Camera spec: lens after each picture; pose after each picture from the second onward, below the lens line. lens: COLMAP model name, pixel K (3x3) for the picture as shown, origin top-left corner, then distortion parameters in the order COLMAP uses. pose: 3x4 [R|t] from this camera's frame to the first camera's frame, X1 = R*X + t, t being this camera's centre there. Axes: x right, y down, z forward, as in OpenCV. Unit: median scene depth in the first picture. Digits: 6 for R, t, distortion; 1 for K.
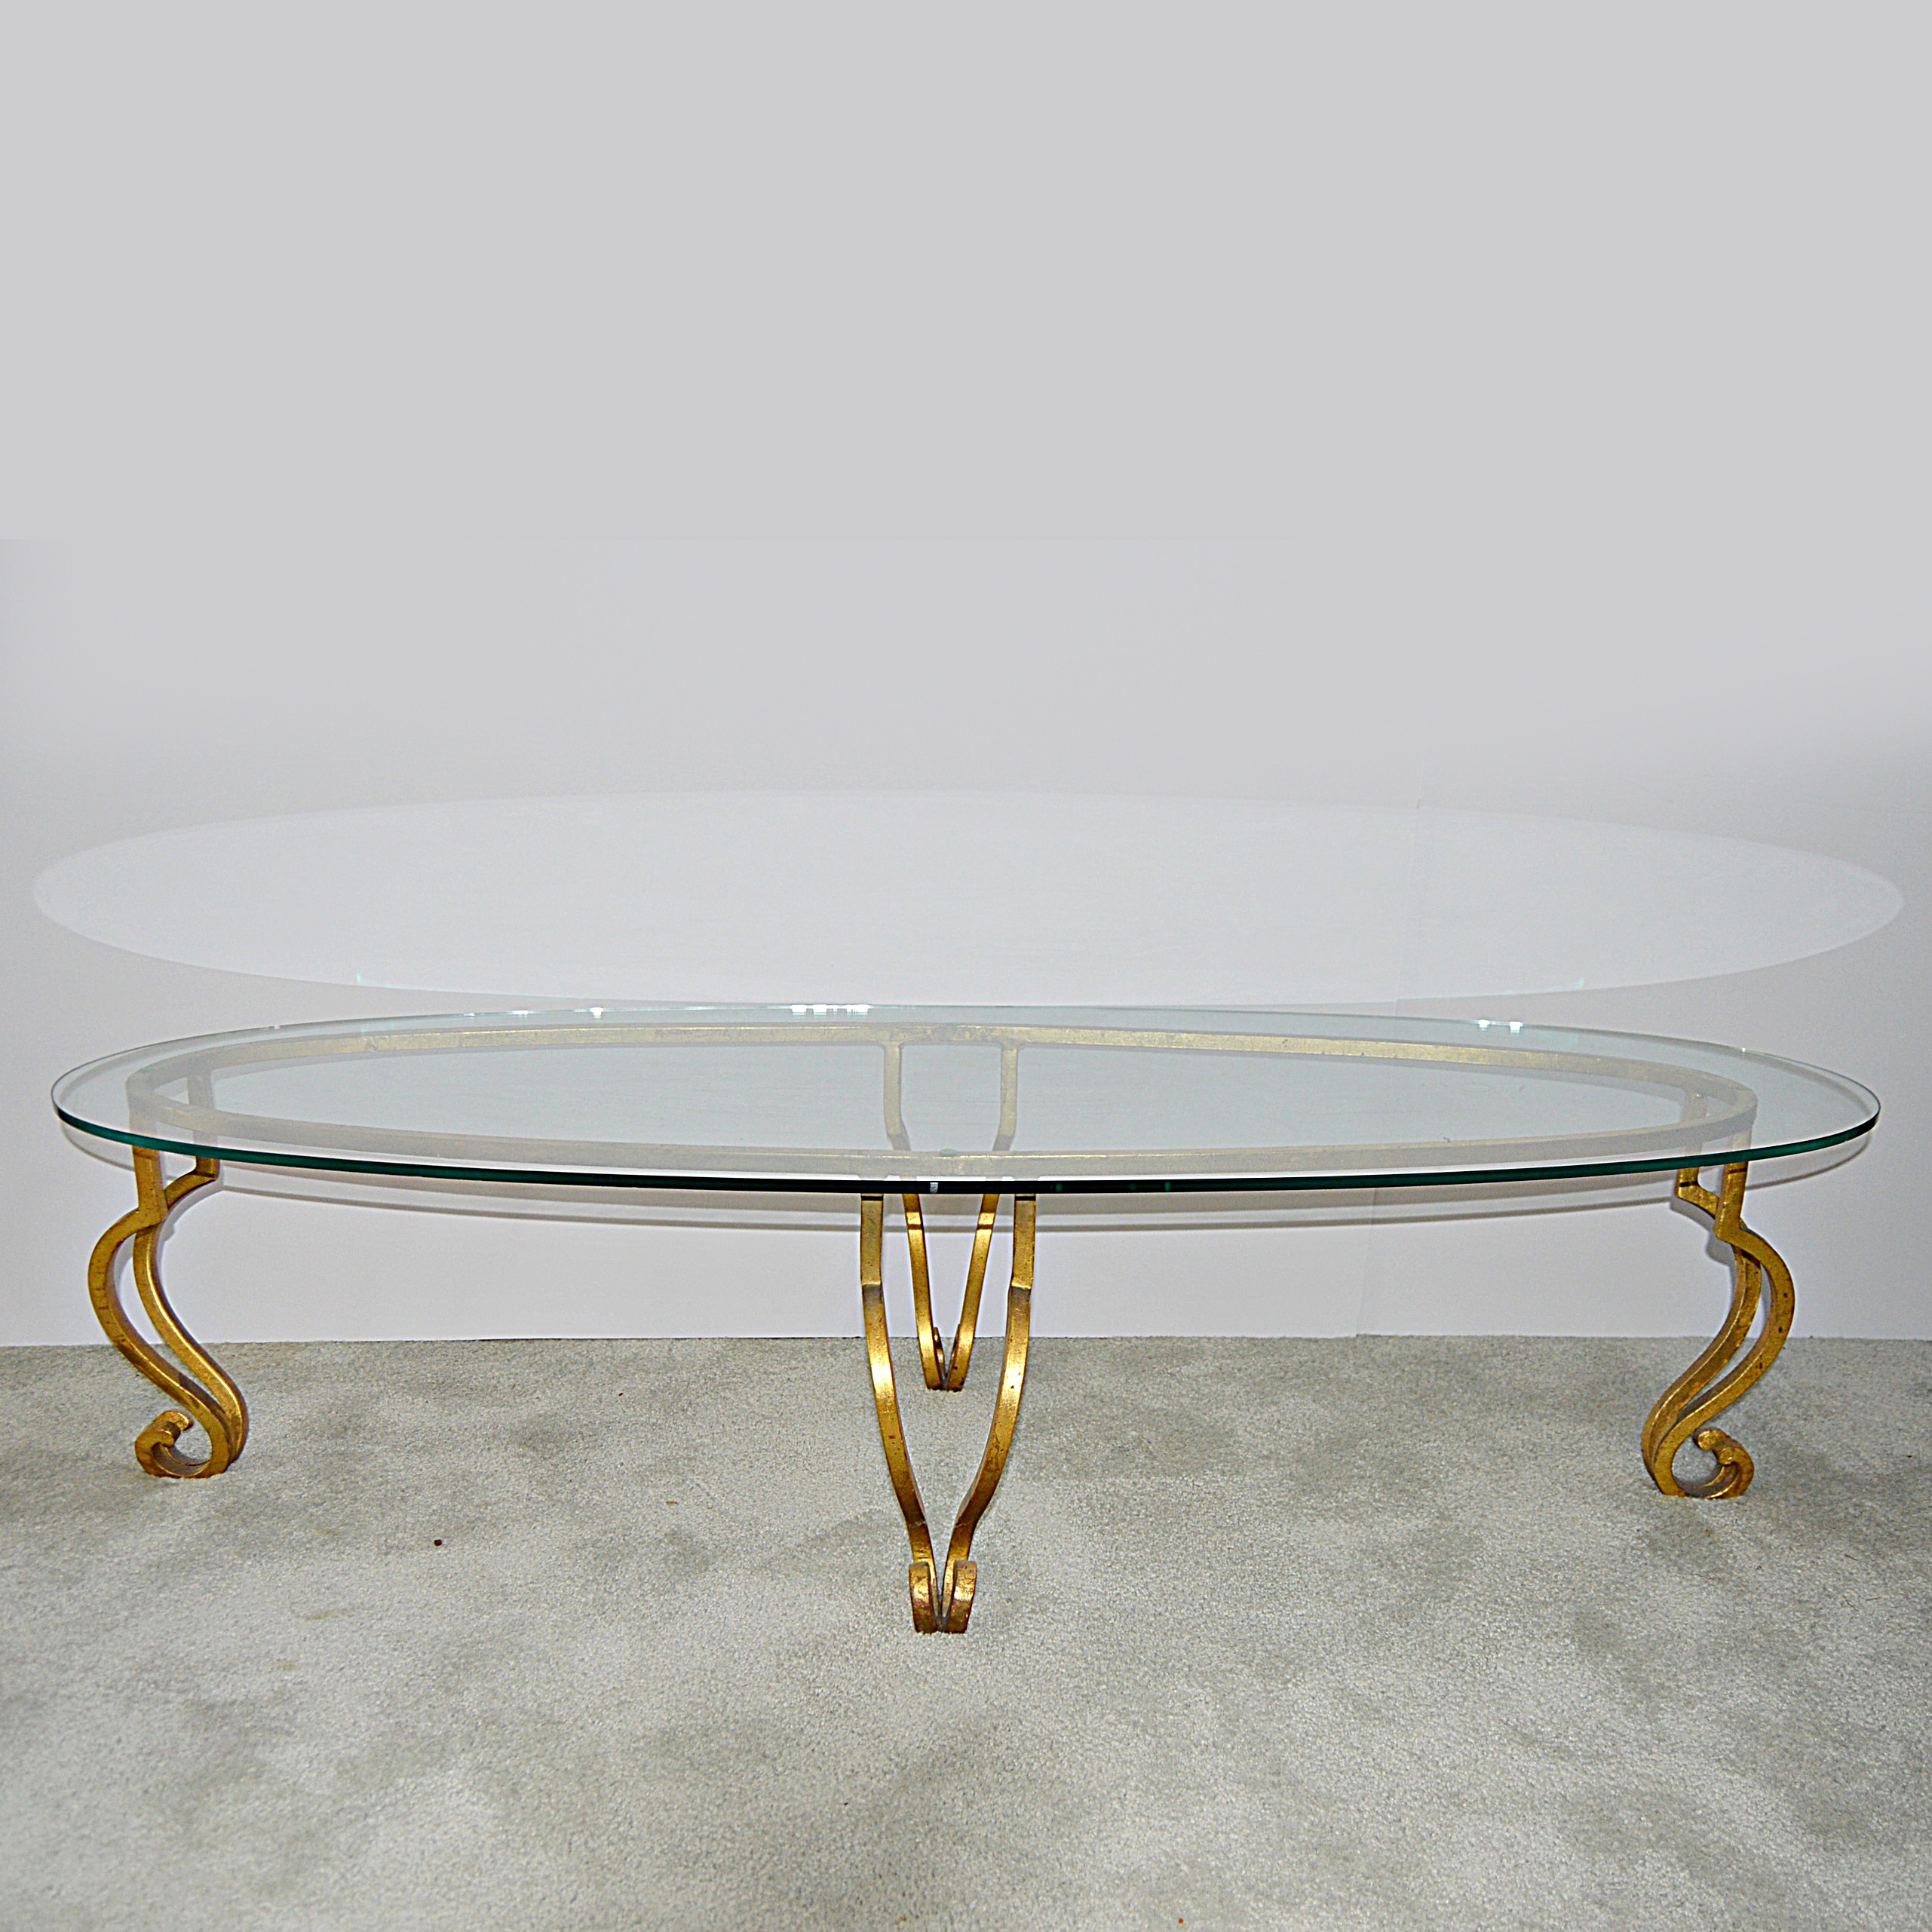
lens RADIAL K [[2020.6, 0, 997.8], [0, 2020.6, 966.7], [0, 0, 1]] dist [-0.002103, -0.001686]
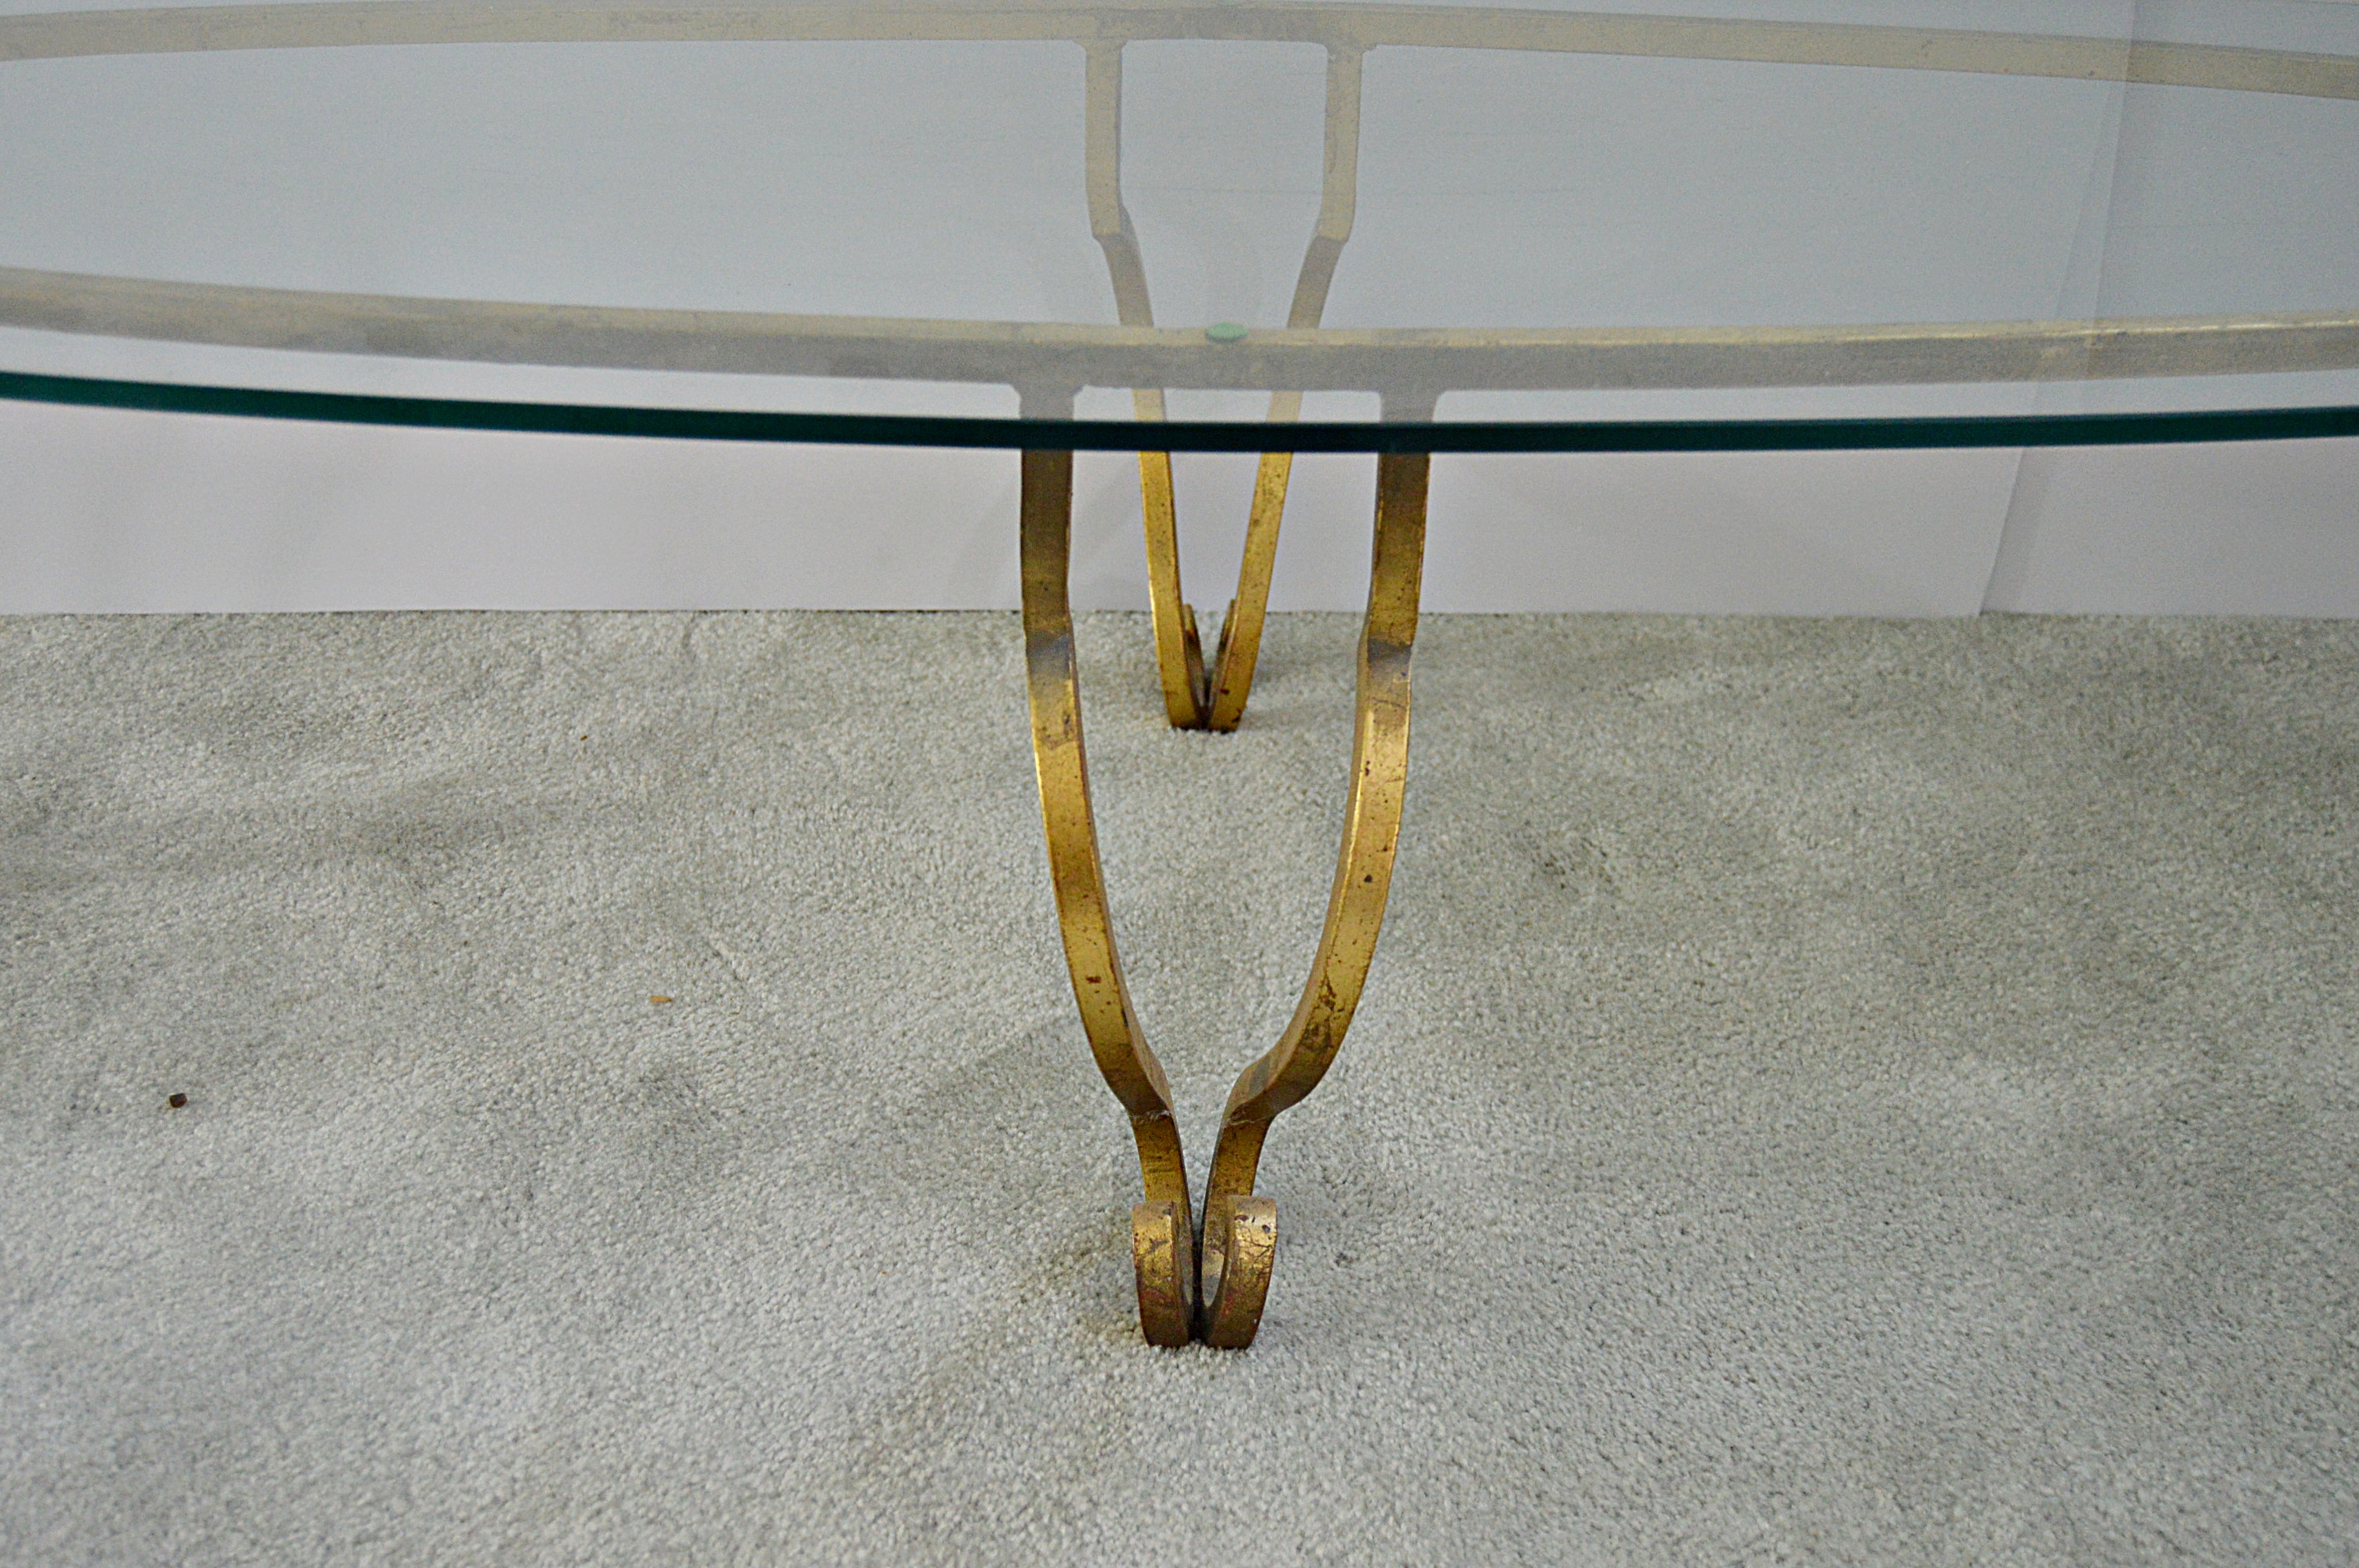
lens RADIAL K [[2673.2, 0, 1179.5], [0, 2673.2, 784.0], [0, 0, 1]] dist [-0.004082, 0.000066]
pose [[0.999512, 0.012805, -0.028484, -0.013495], [-0.003212, 0.949385, 0.314099, 0.005829], [0.031064, -0.313854, 0.948963, 0.359240]]
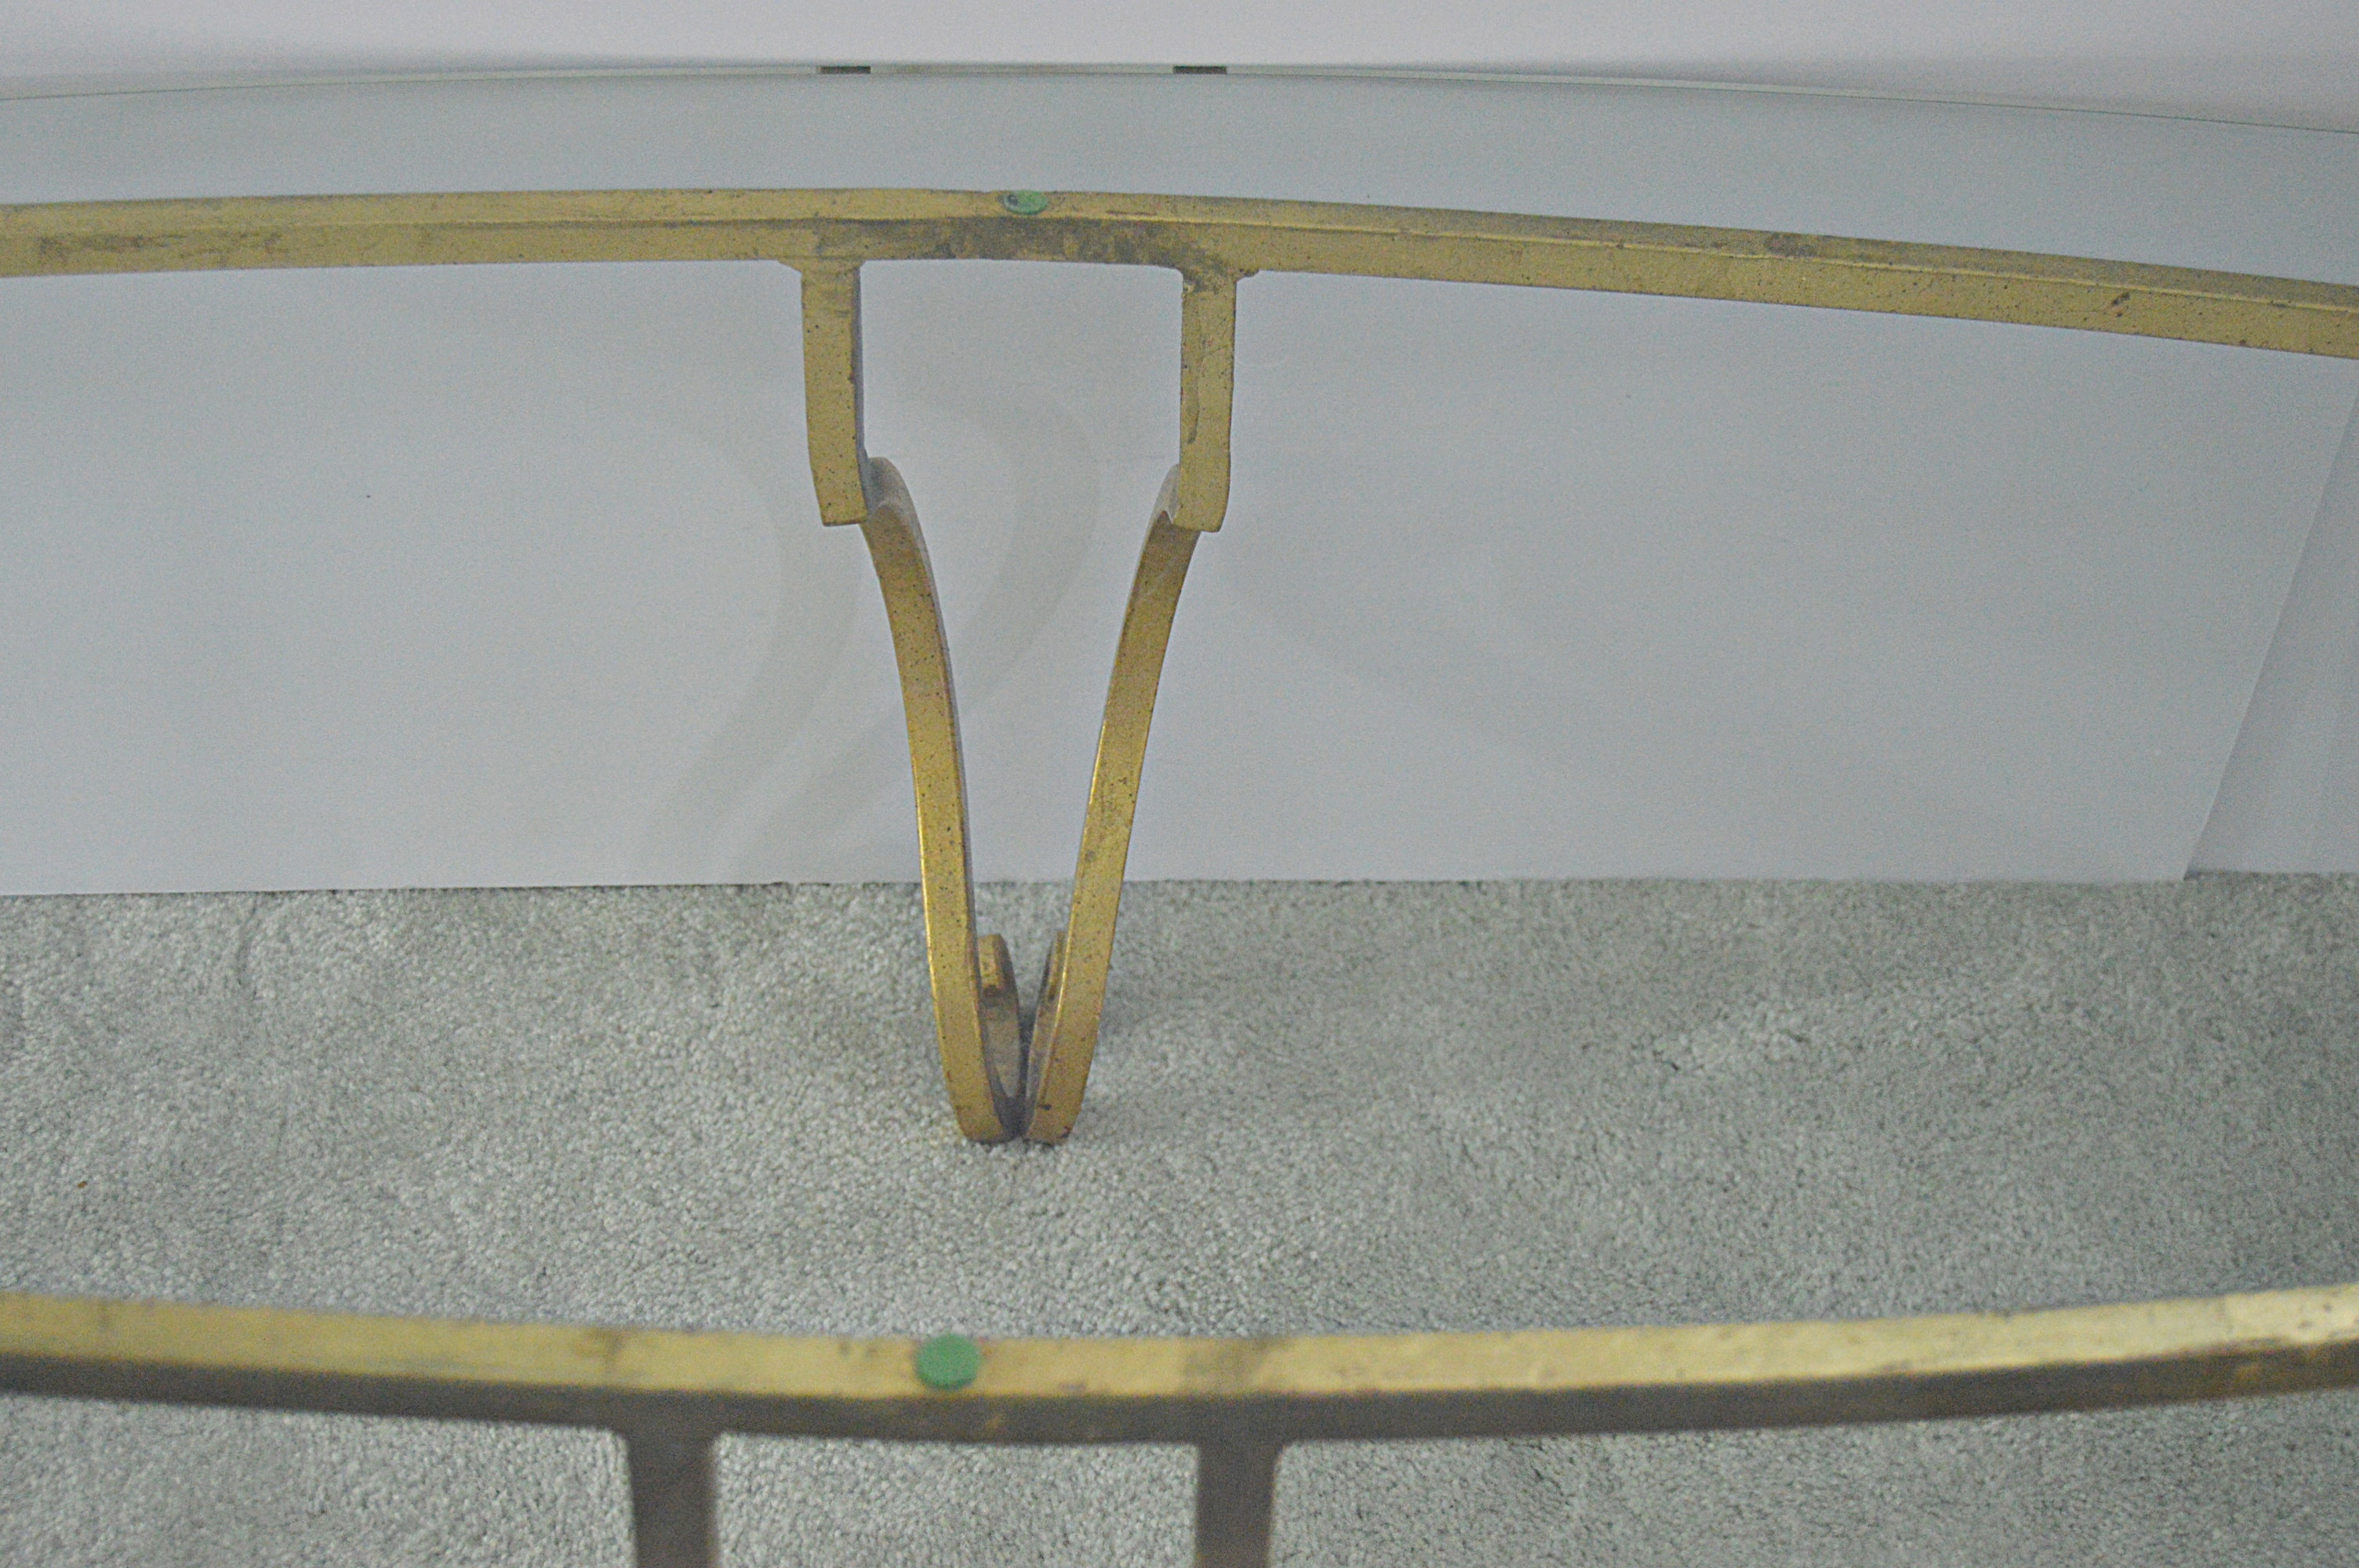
lens RADIAL K [[3802.1, 0, 1179.5], [0, 3802.1, 784.0], [0, 0, 1]] dist [0.004983, -0.115508]
pose [[0.999891, 0.012584, -0.007701, 0.006644], [-0.007652, 0.888603, 0.458613, -0.157148], [0.012614, -0.458505, 0.888603, 0.471000]]
